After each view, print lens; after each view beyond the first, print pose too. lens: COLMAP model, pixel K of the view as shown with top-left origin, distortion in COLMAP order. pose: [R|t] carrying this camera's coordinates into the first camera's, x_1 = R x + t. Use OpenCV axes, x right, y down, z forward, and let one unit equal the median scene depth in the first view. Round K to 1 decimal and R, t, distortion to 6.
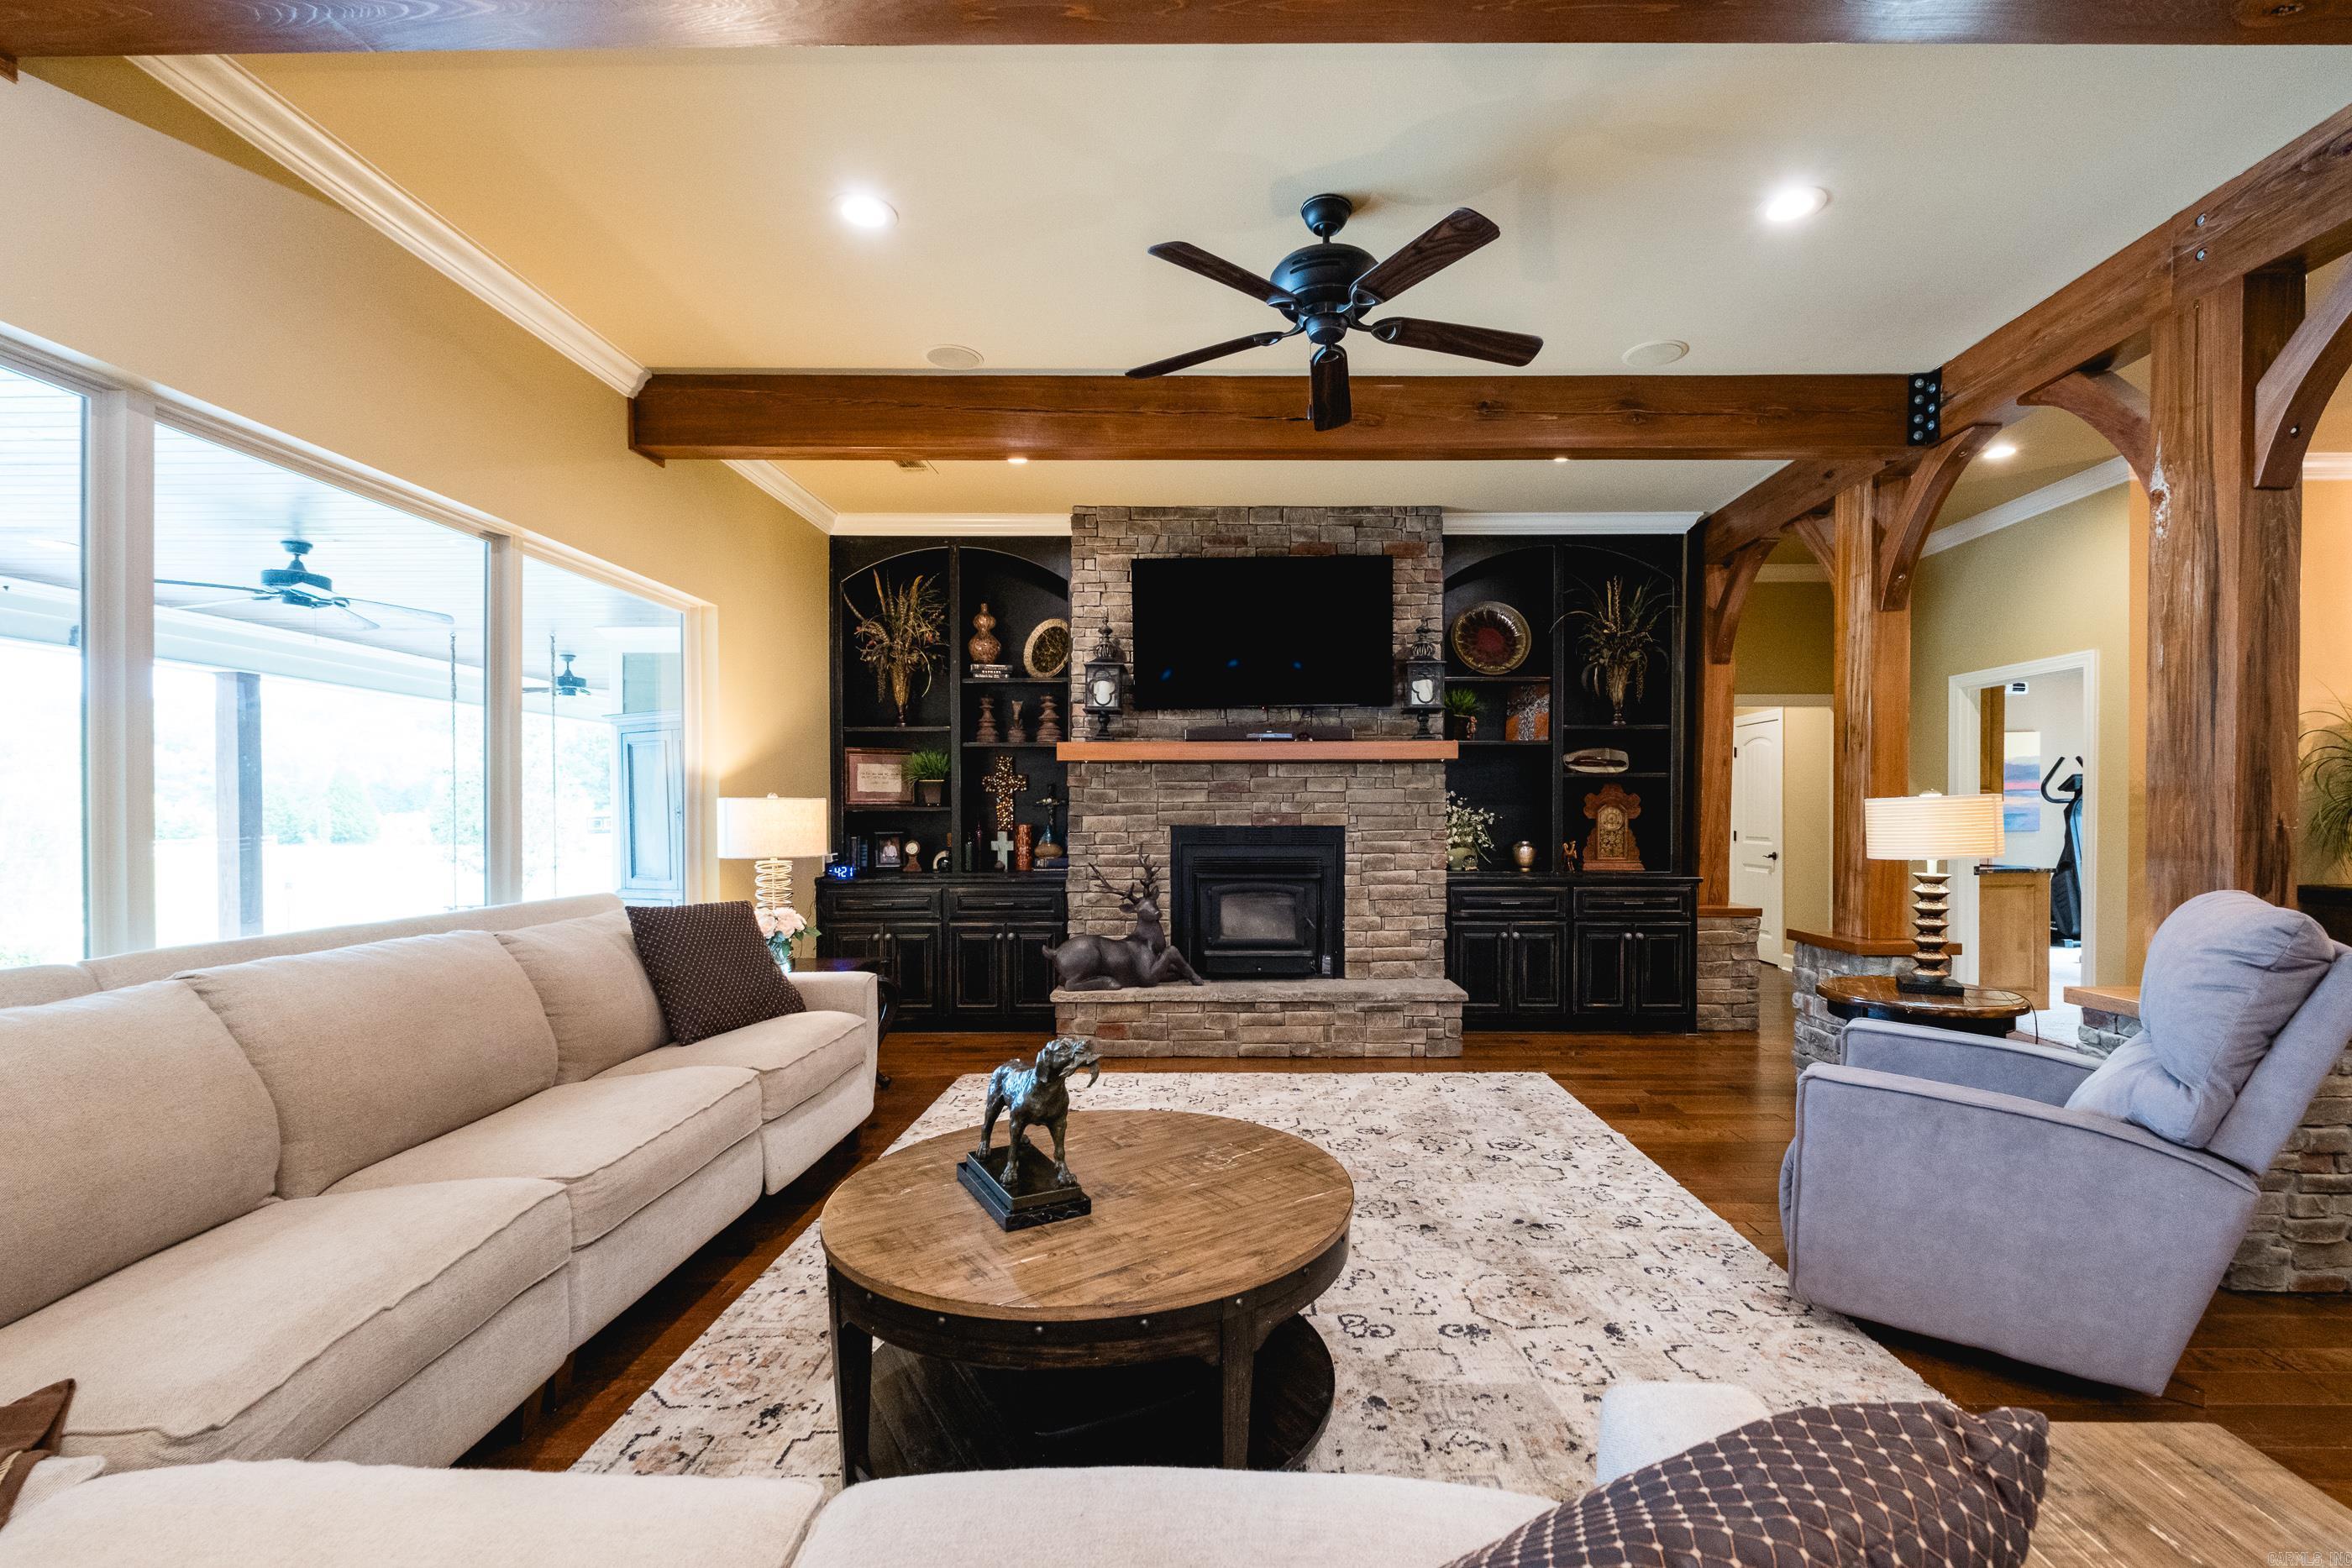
lens RADIAL K [[1033.7, 0, 1271.7], [0, 1033.7, 827.5], [0, 0, 1]] dist [0.002397, -0.009059]
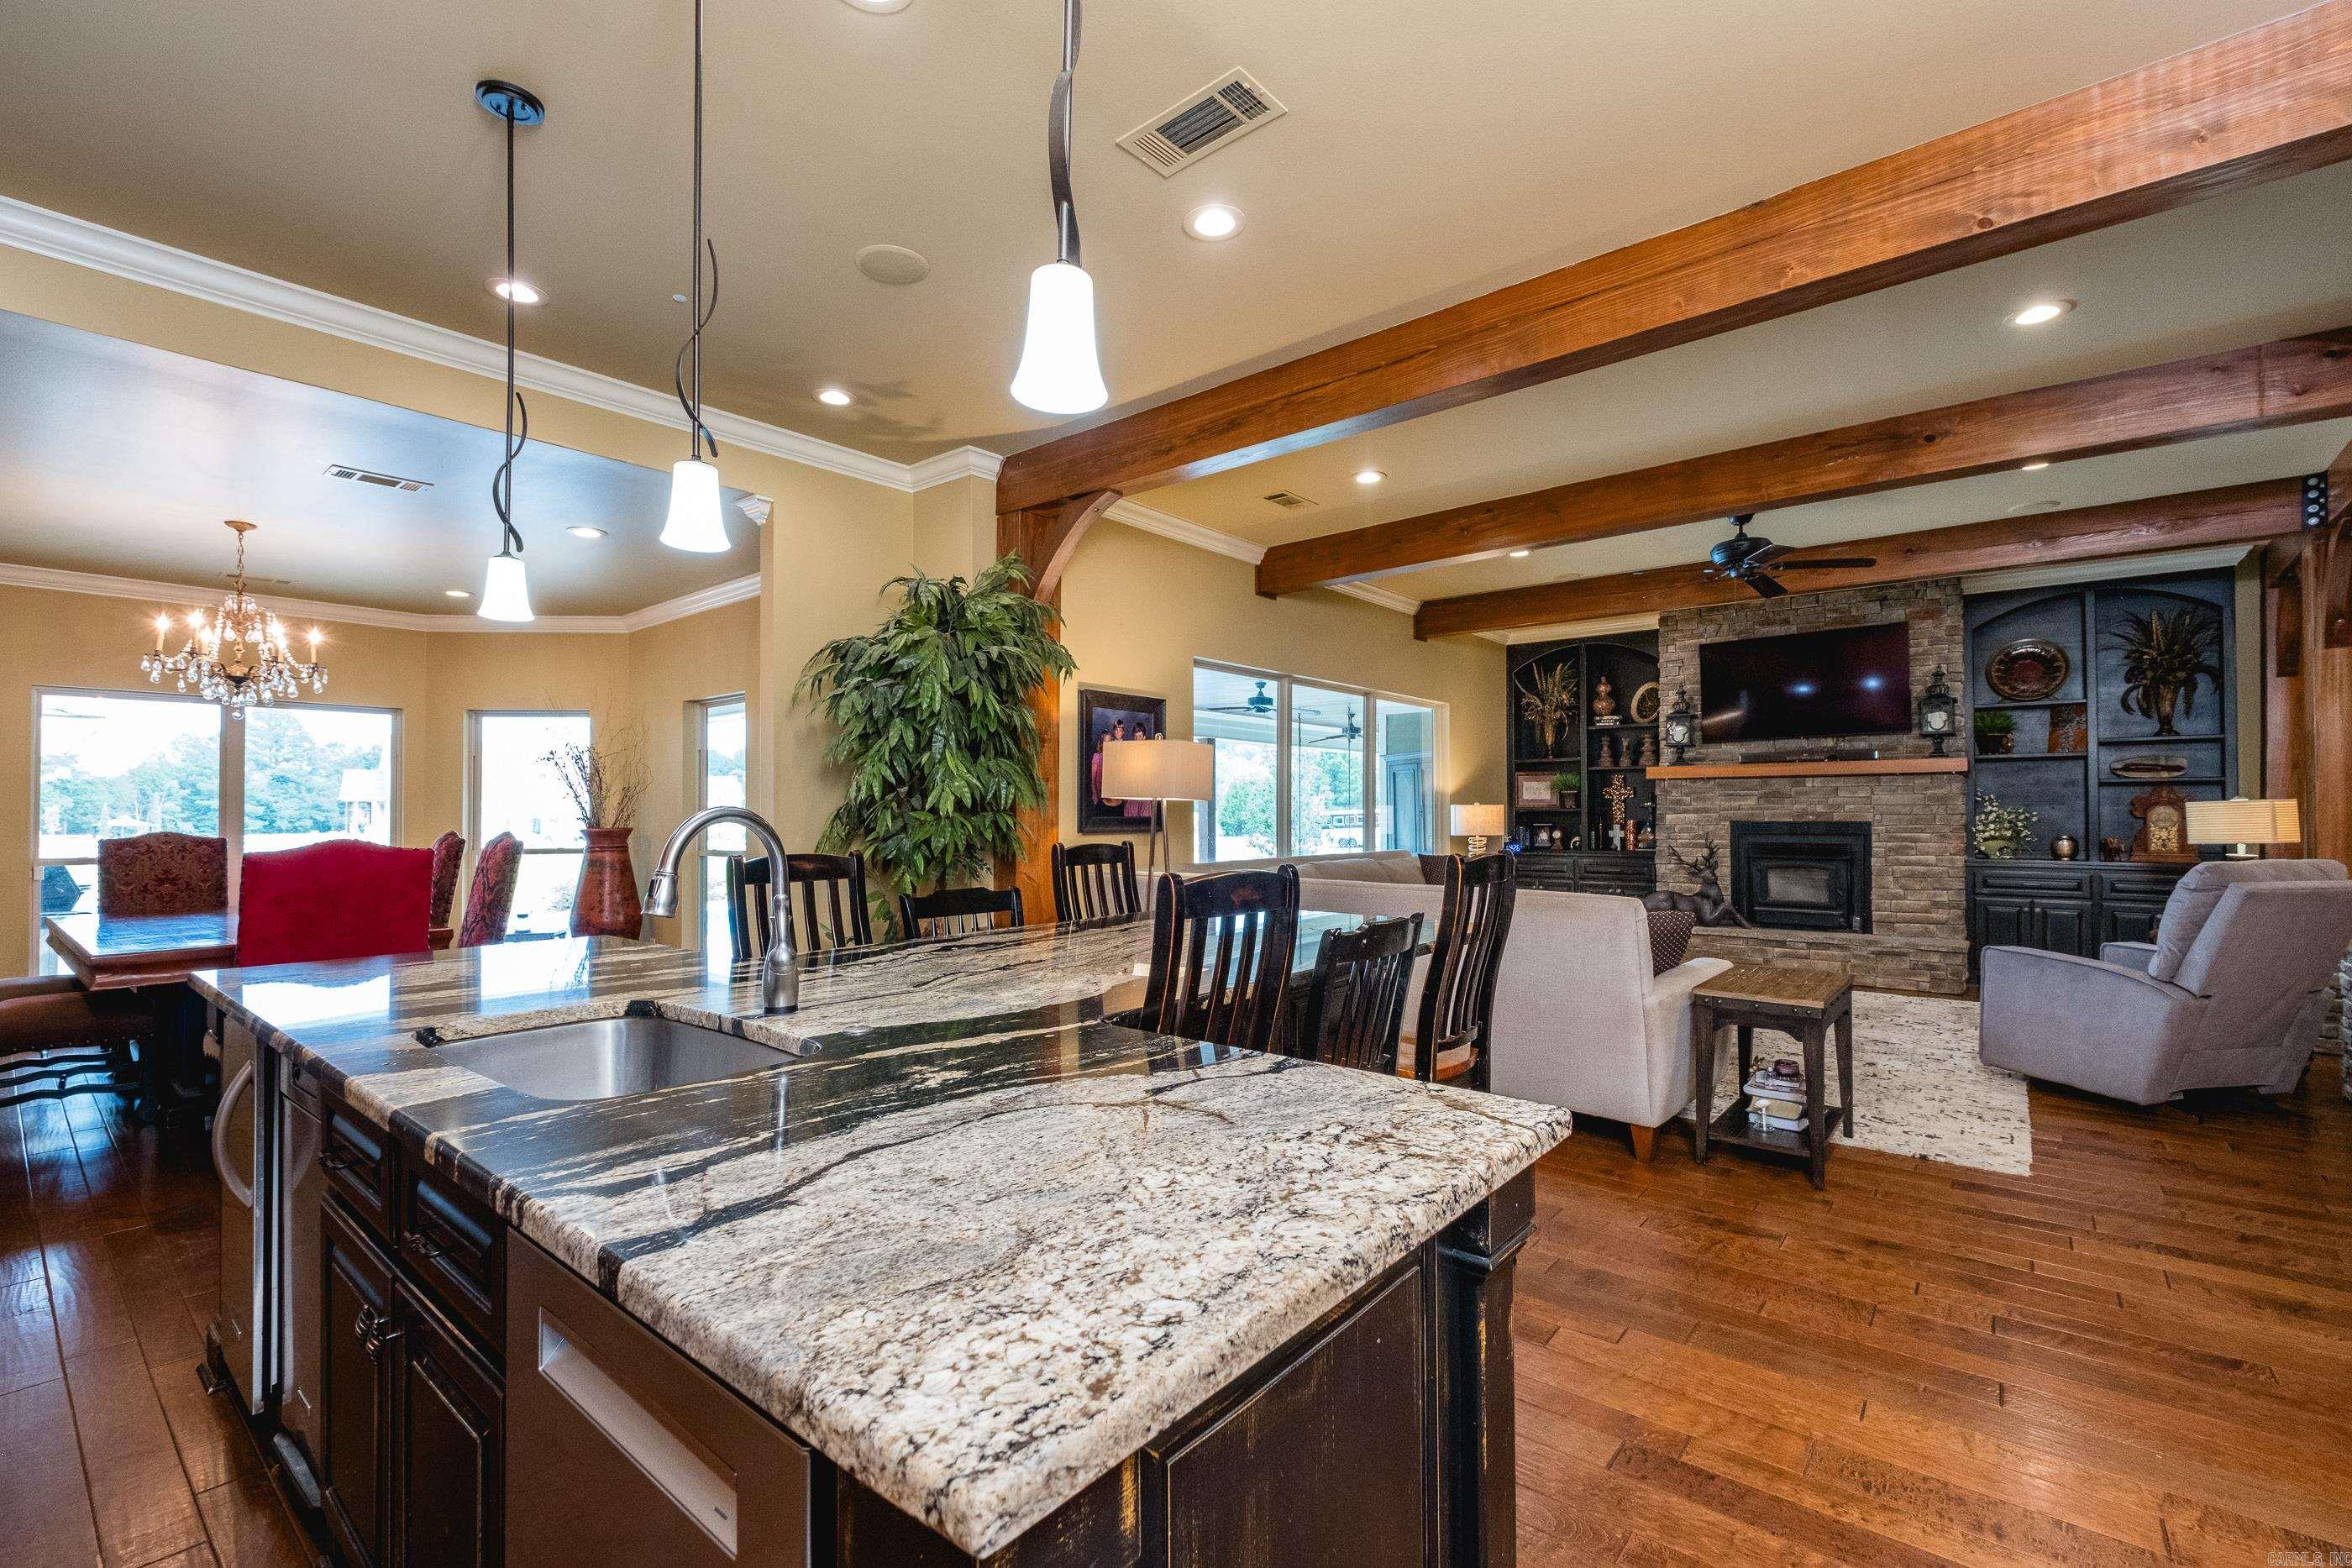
lens RADIAL K [[1033.7, 0, 1180.7], [0, 1033.7, 789.5], [0, 0, 1]] dist [0.002397, -0.009059]
pose [[0.754616, -0.014383, -0.656010, 0.278913], [-0.009526, 0.999414, -0.032871, 0.009575], [0.656098, 0.031054, 0.754036, -0.625346]]
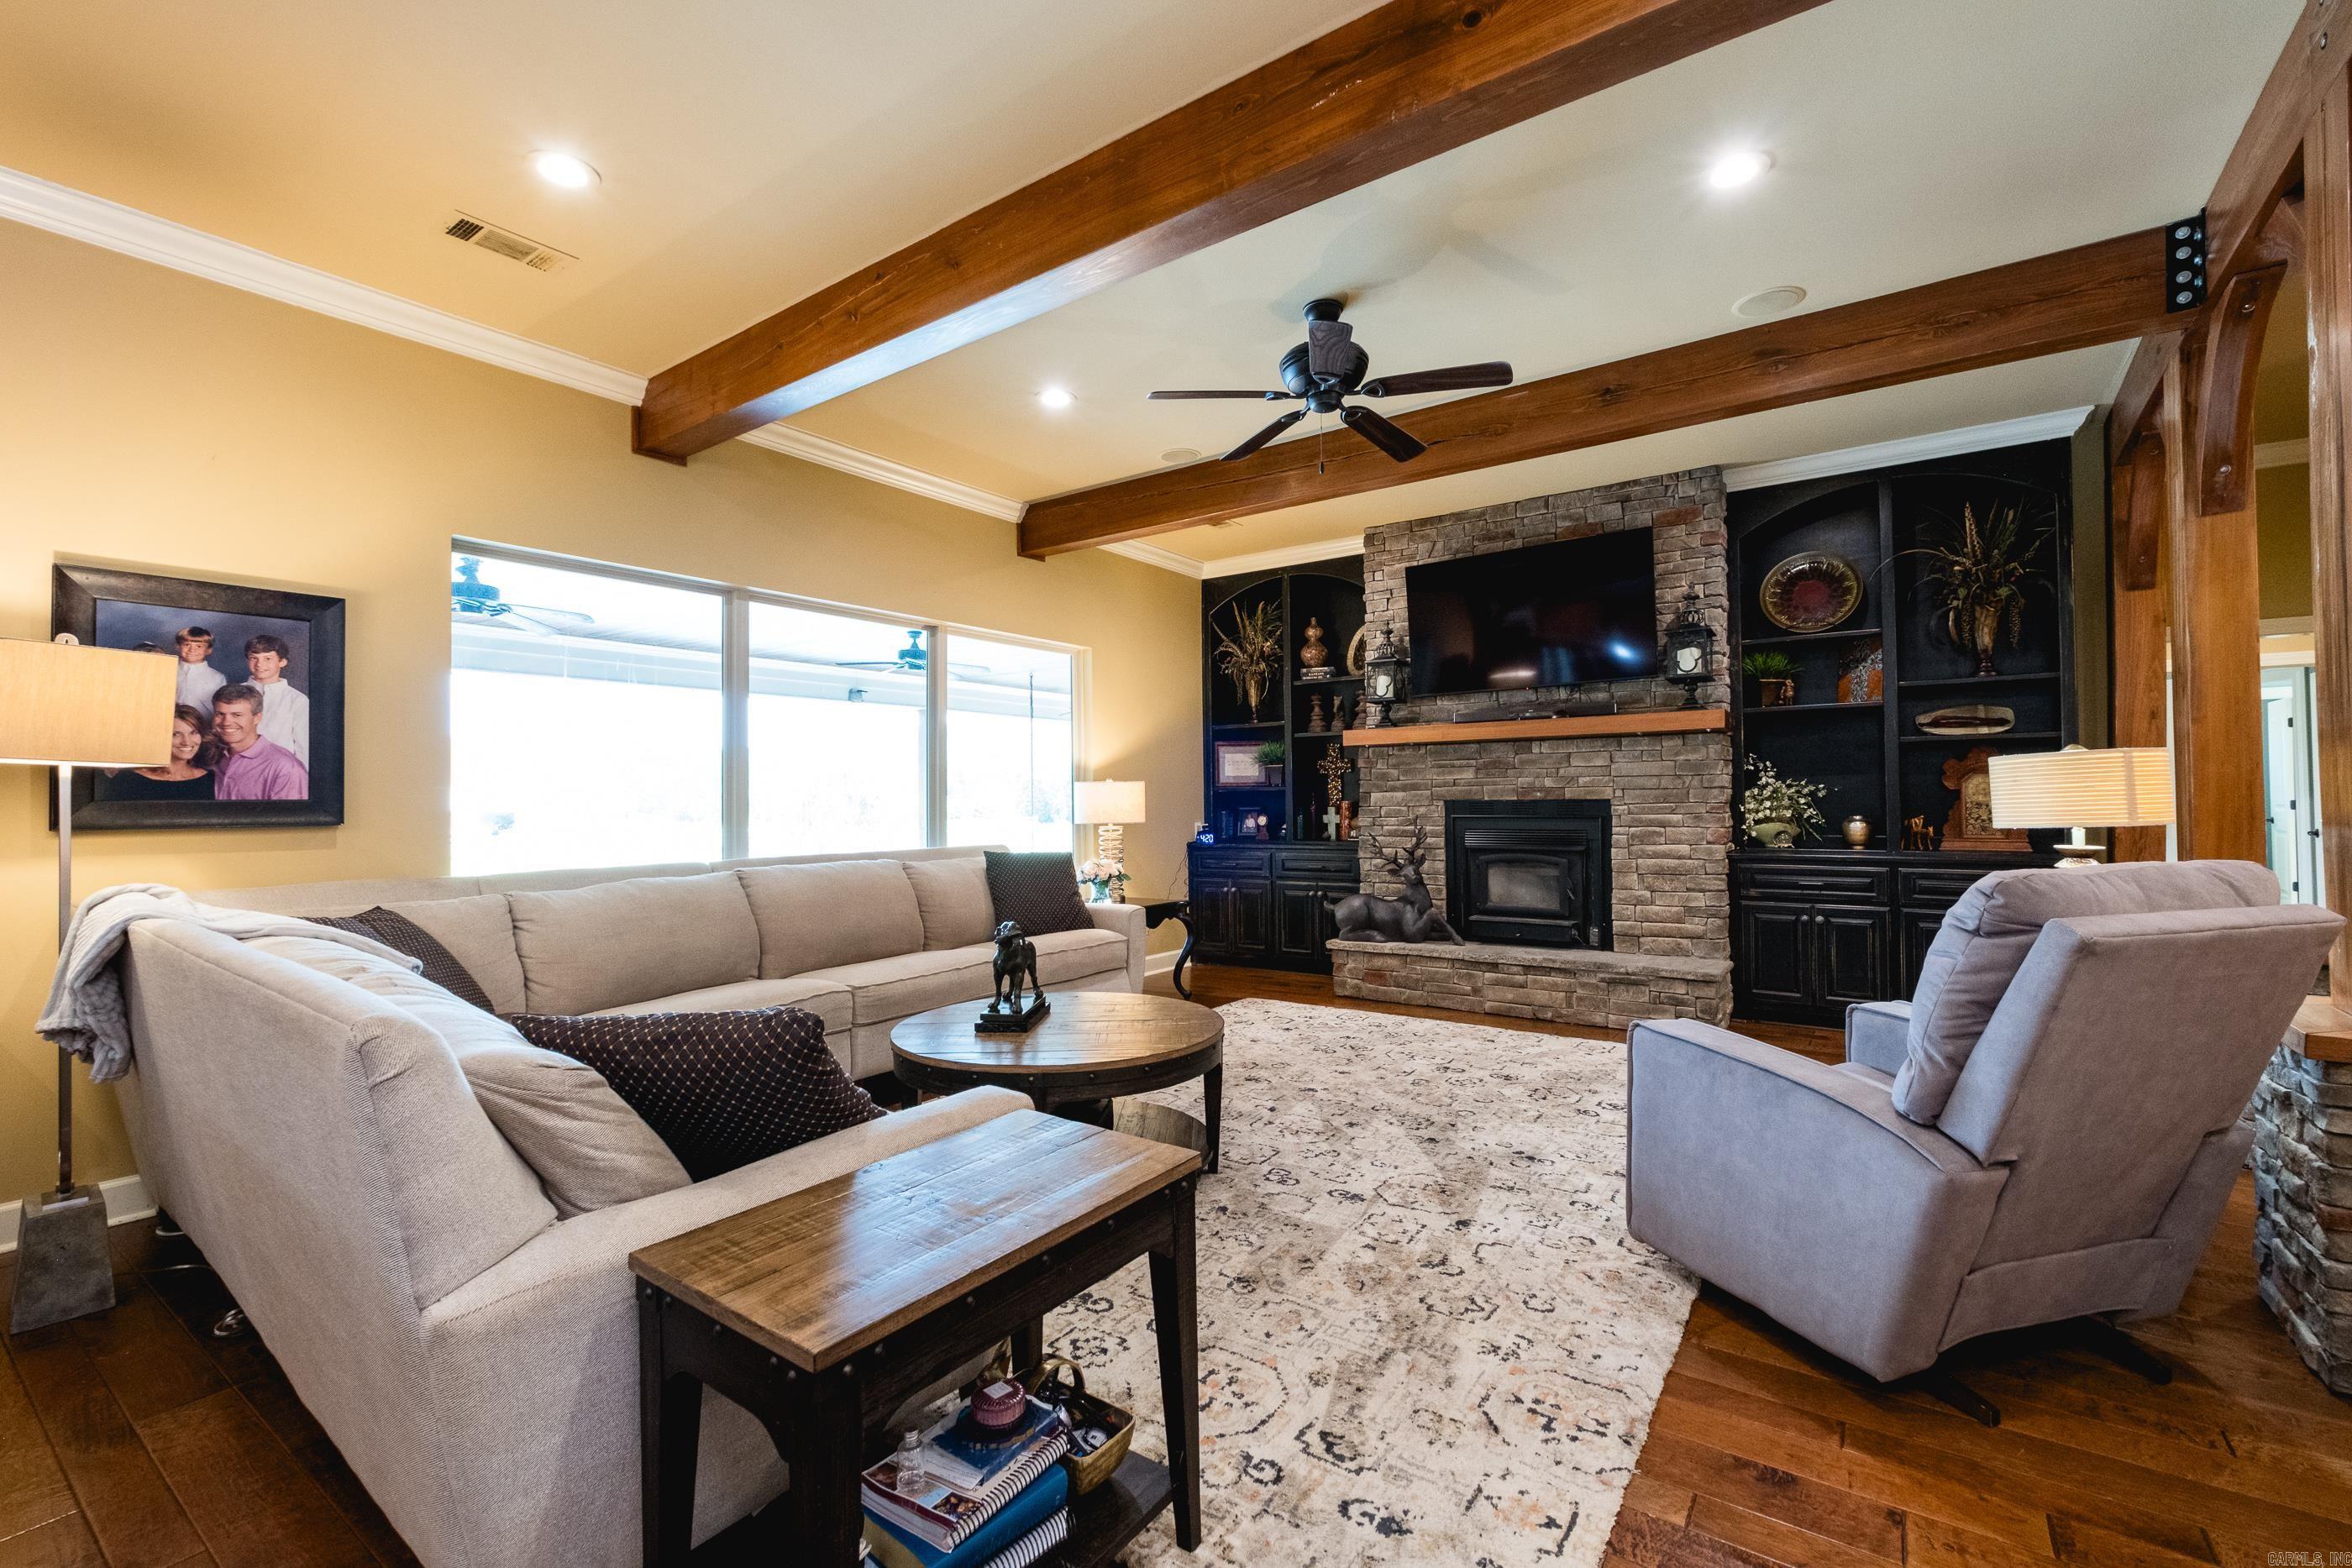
lens RADIAL K [[1033.7, 0, 1175.2], [0, 1033.7, 776.1], [0, 0, 1]] dist [0.002397, -0.009059]
pose [[0.802258, -0.021447, -0.596592, 0.332424], [0.001289, 0.999414, -0.034195, 0.009715], [0.596975, 0.026664, 0.801816, -0.060047]]
